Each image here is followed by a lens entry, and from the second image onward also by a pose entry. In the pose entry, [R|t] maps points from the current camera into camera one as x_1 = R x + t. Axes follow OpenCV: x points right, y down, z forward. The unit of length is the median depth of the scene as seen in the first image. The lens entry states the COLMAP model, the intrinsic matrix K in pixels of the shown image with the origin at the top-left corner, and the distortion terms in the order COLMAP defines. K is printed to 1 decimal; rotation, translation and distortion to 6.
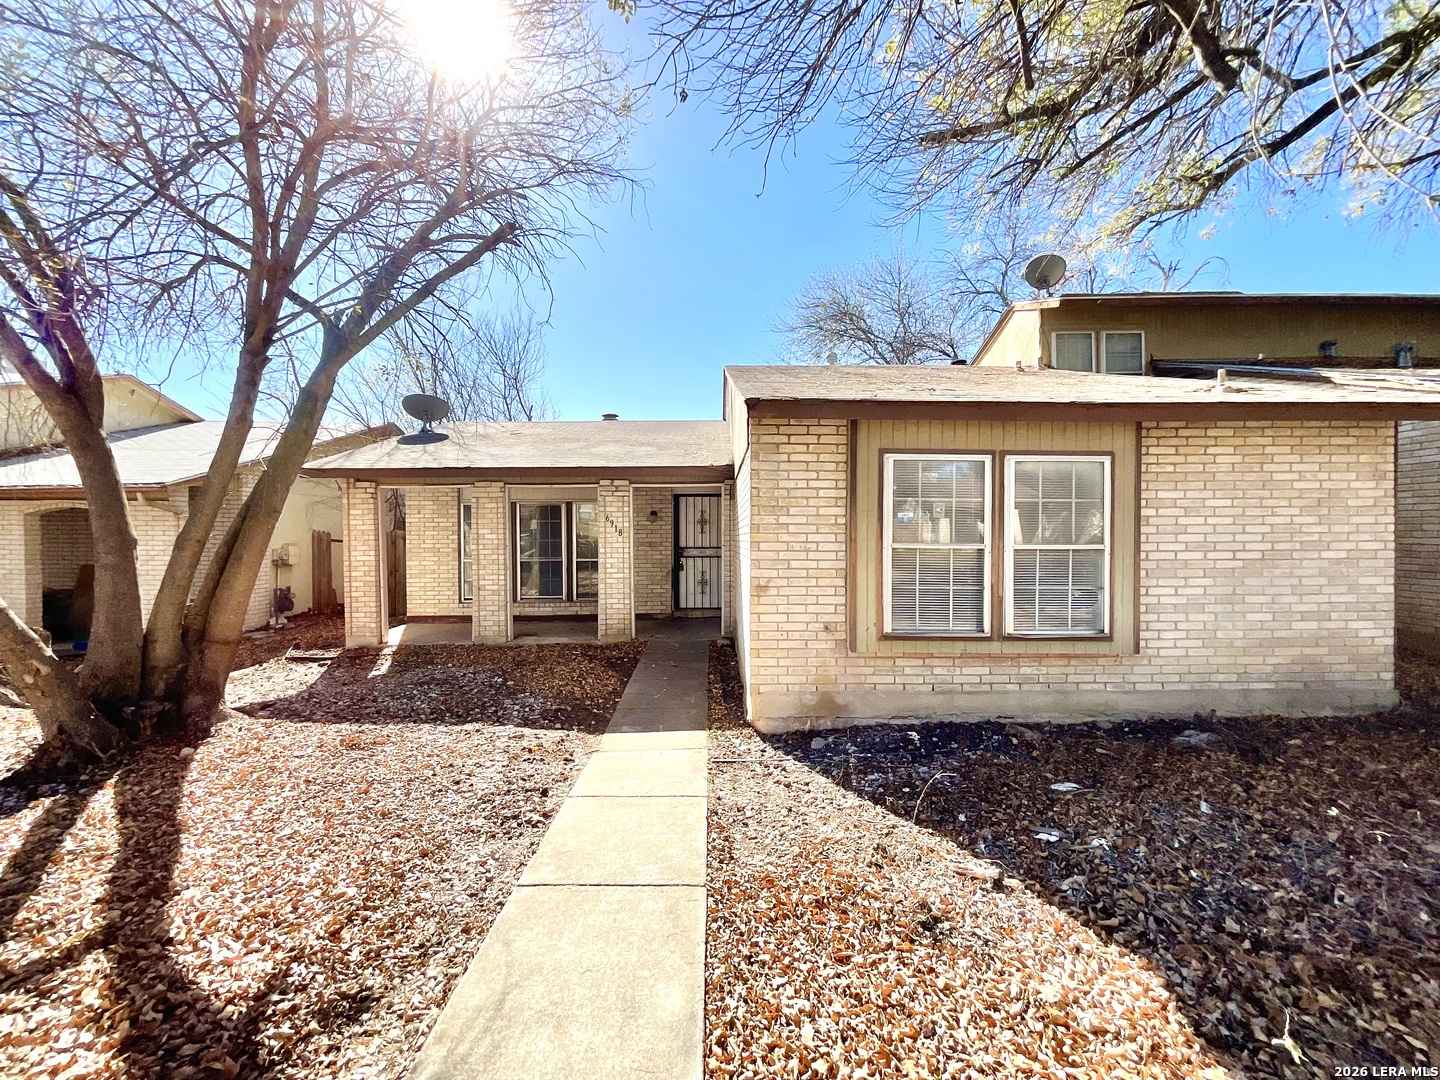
lens RADIAL K [[579.6, 0, 720.8], [0, 579.6, 543.3], [0, 0, 1]] dist [-0.003219, 0.000382]
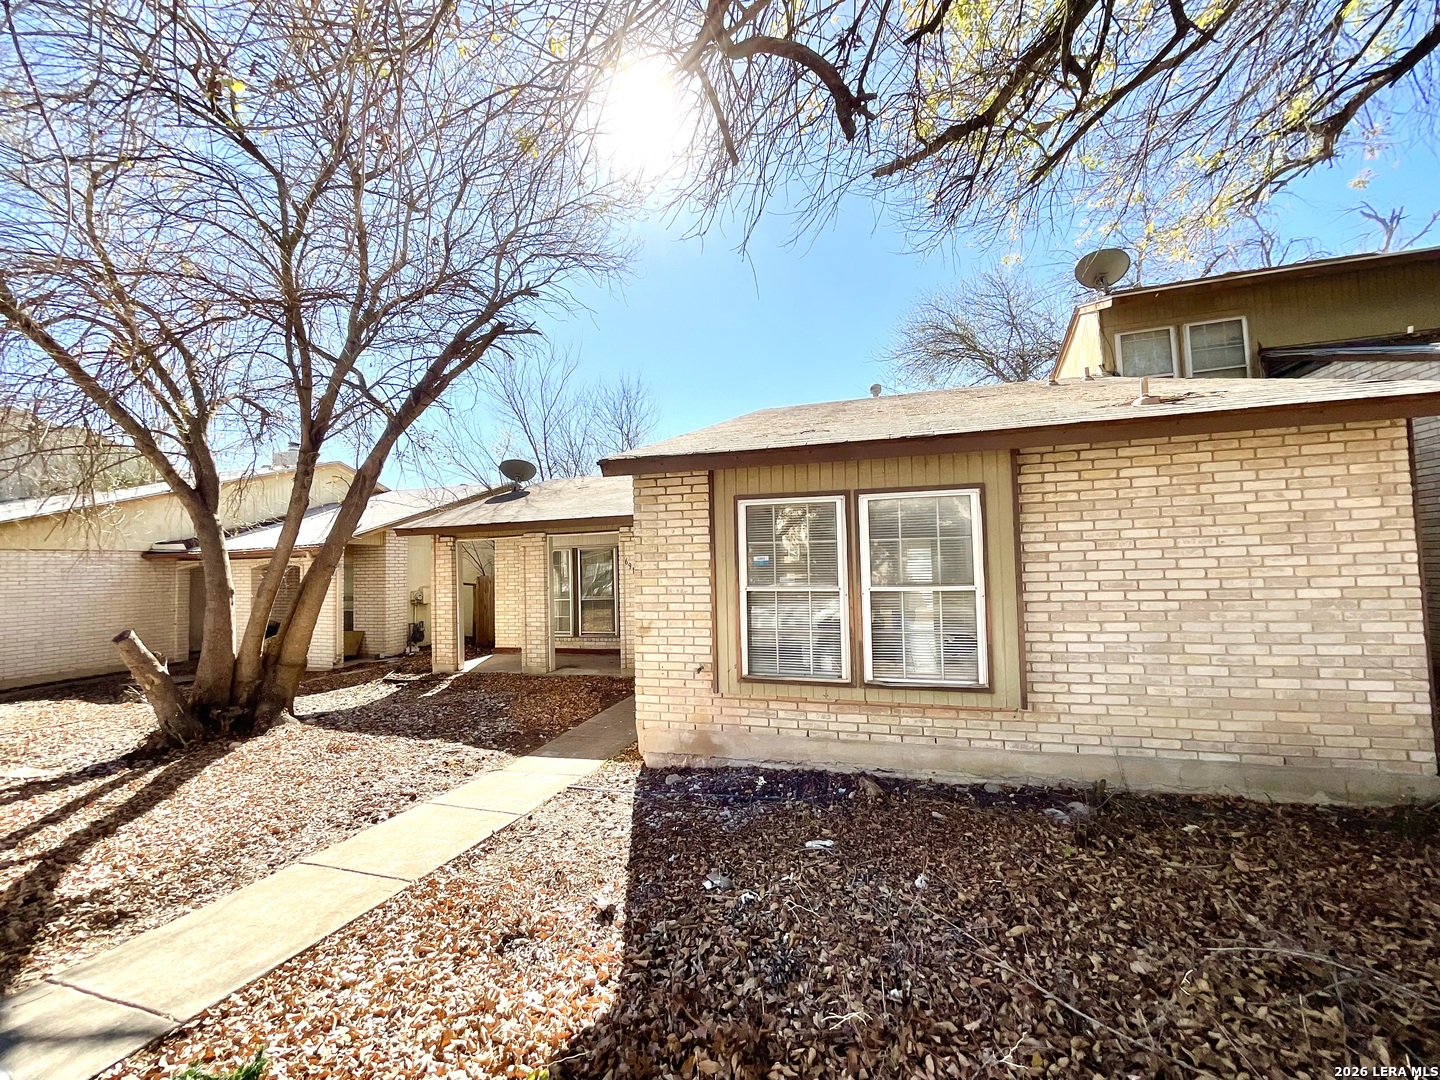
lens RADIAL K [[581.8, 0, 722.3], [0, 581.8, 542.9], [0, 0, 1]] dist [-0.001049, -0.000279]
pose [[0.953361, -0.034147, -0.299893, 0.533962], [0.016639, 0.998015, -0.060745, -0.014559], [0.301372, 0.052922, 0.952037, 0.004013]]
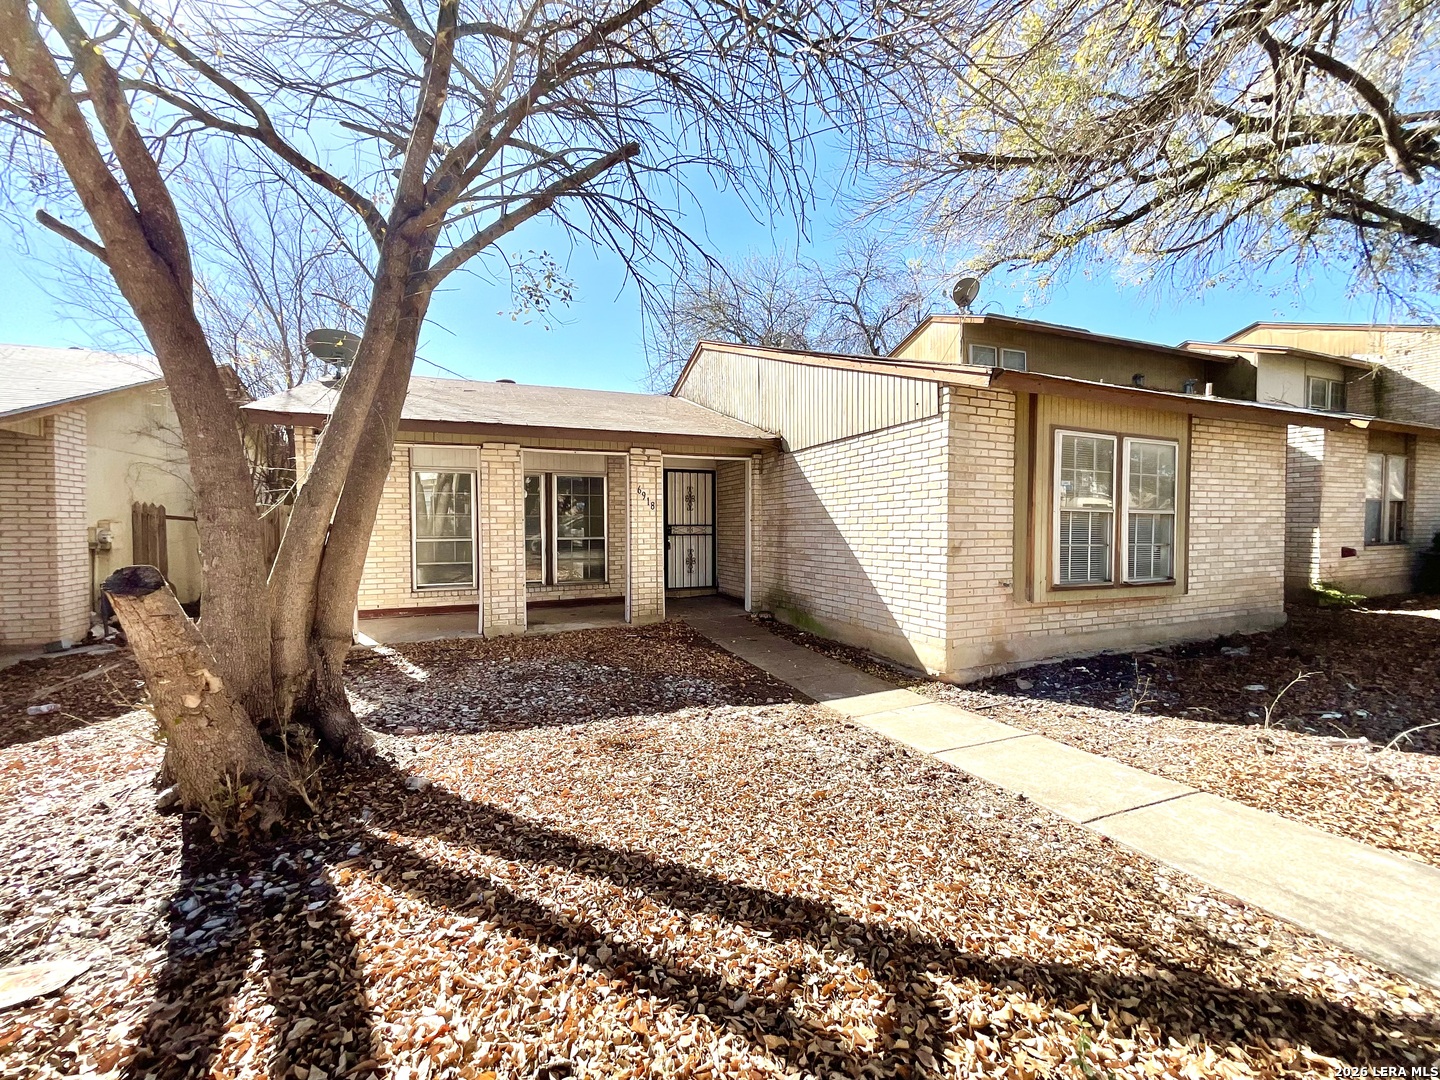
lens RADIAL K [[579.6, 0, 720.8], [0, 579.6, 543.3], [0, 0, 1]] dist [-0.003219, 0.000382]
pose [[0.927634, -0.010944, 0.373329, -0.723608], [0.005433, 0.999860, 0.015810, 0.047095], [-0.373450, -0.012637, 0.927564, 0.169344]]
